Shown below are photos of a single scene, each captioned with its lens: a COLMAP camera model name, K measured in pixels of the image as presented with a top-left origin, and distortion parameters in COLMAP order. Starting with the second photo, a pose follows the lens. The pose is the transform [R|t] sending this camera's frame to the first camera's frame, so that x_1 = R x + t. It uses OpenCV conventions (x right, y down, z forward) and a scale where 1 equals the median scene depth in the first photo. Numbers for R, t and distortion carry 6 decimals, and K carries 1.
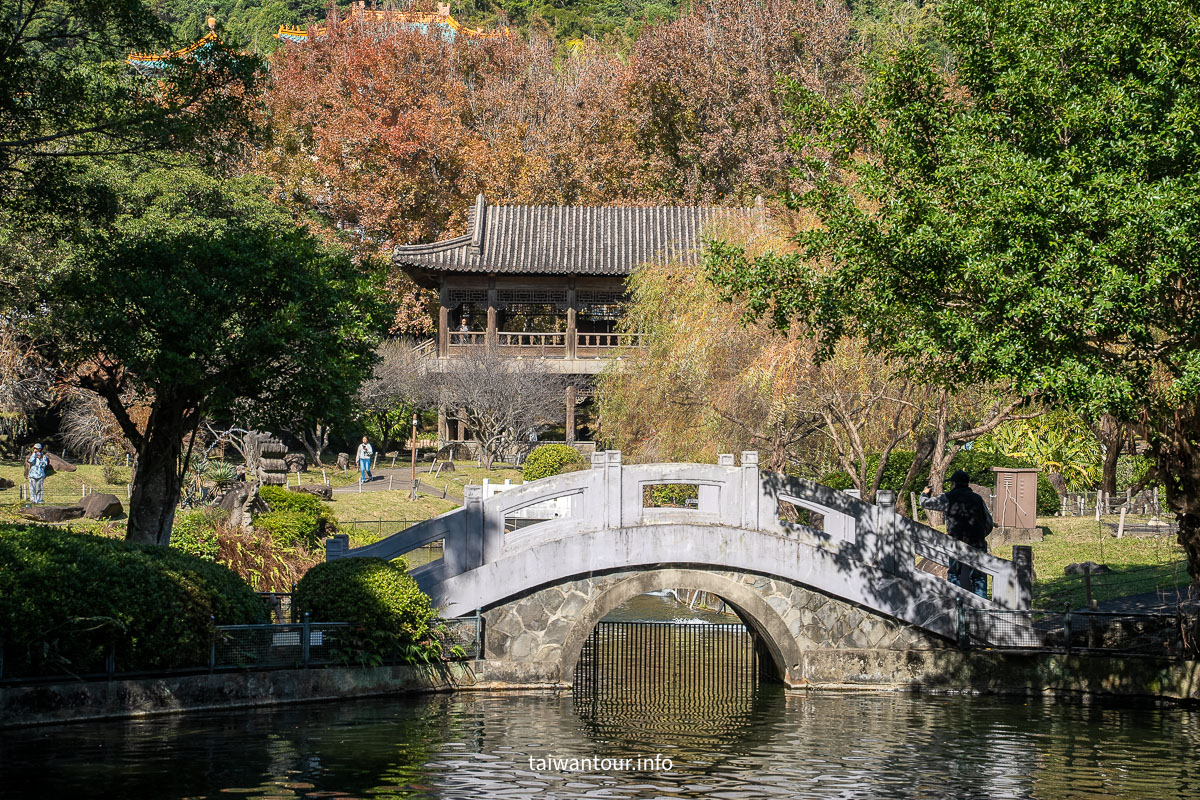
lens RADIAL K [[2411.1, 0, 597.2], [0, 2411.1, 397.0], [0, 0, 1]] dist [0.320377, 0.000000]
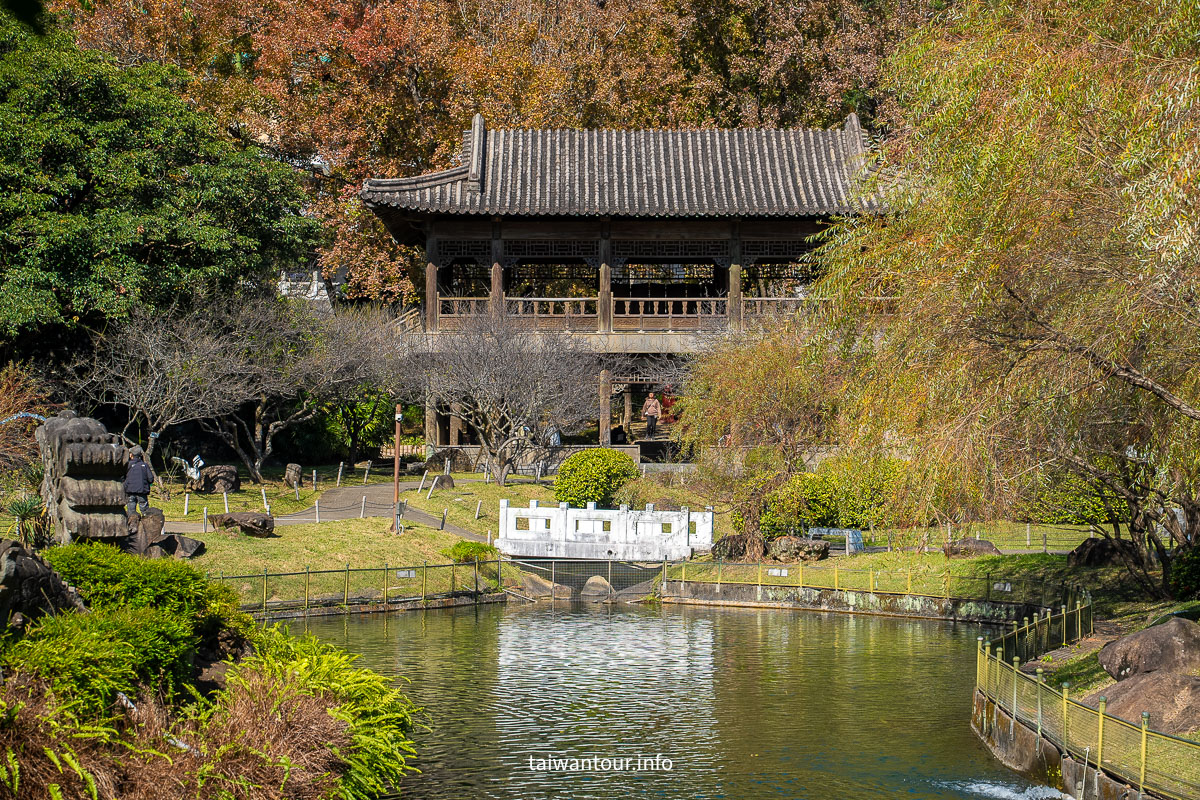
lens RADIAL K [[2411.1, 0, 626.9], [0, 2411.1, 407.2], [0, 0, 1]] dist [0.320377, 0.000000]
pose [[0.999614, -0.009954, 0.025921, -0.023560], [0.009930, 0.999950, 0.001041, 0.006135], [-0.025930, -0.000783, 0.999663, 0.262624]]
